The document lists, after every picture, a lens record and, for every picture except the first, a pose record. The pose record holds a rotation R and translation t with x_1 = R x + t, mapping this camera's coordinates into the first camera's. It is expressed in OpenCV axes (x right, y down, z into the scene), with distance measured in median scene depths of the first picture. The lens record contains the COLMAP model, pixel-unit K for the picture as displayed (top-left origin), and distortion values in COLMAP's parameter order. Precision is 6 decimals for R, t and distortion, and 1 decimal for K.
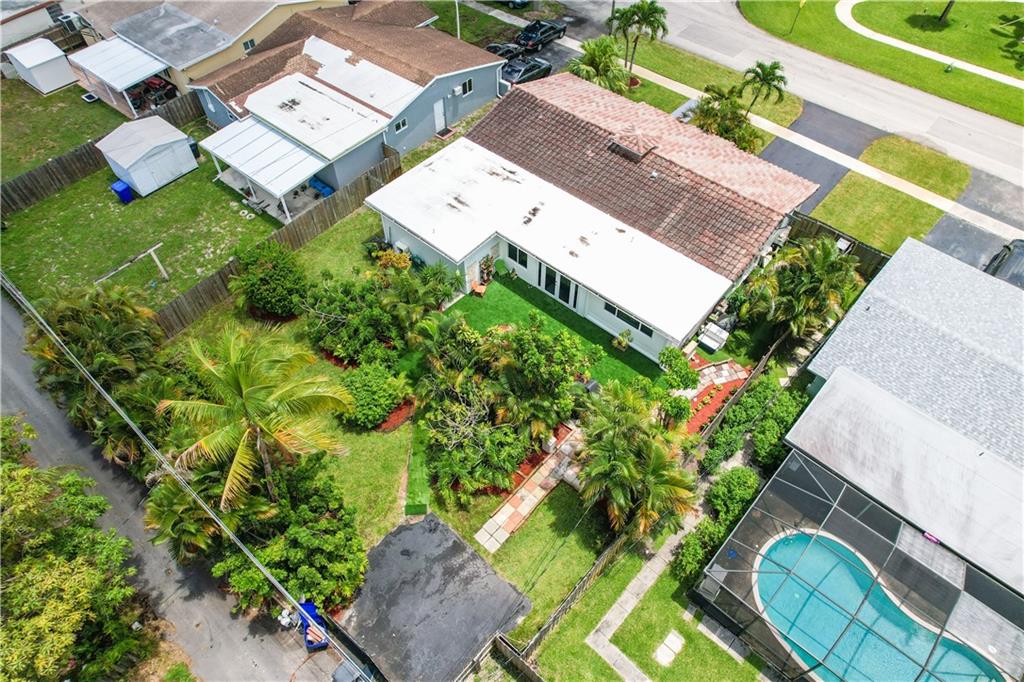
lens RADIAL K [[665.6, 0, 512.0], [0, 665.6, 341.0], [0, 0, 1]] dist [-0.052900, 0.062136]
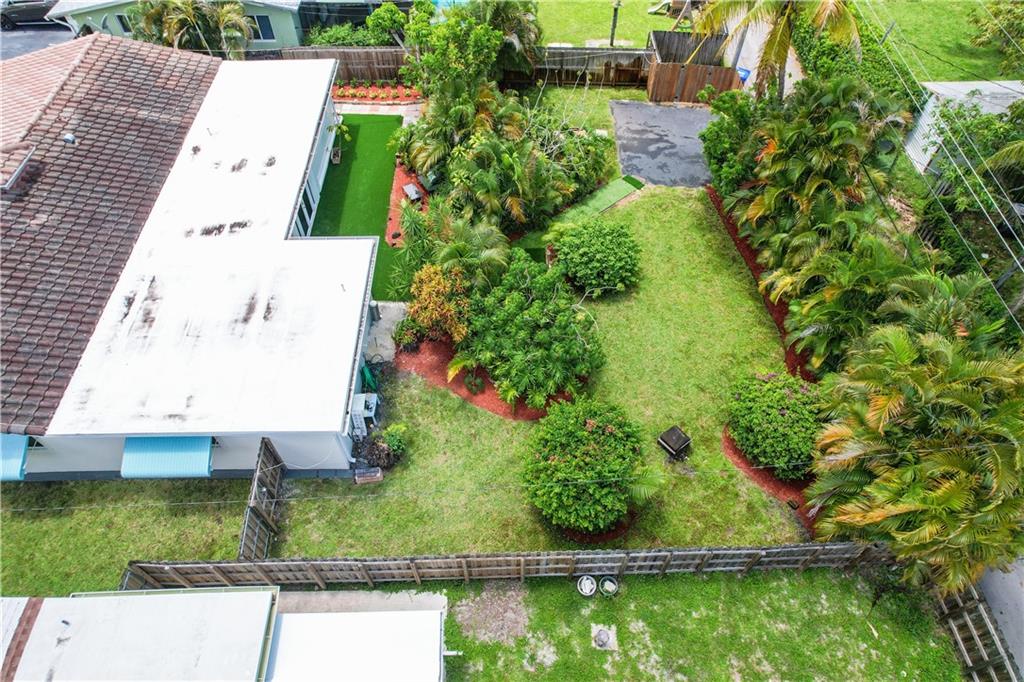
lens RADIAL K [[651.8, 0, 514.2], [0, 651.8, 345.2], [0, 0, 1]] dist [-0.089238, 0.089748]
pose [[-0.676357, -0.584440, 0.448299, -0.474995], [0.580670, -0.048618, 0.812686, -0.511408], [-0.453171, 0.809979, 0.372249, 0.726007]]
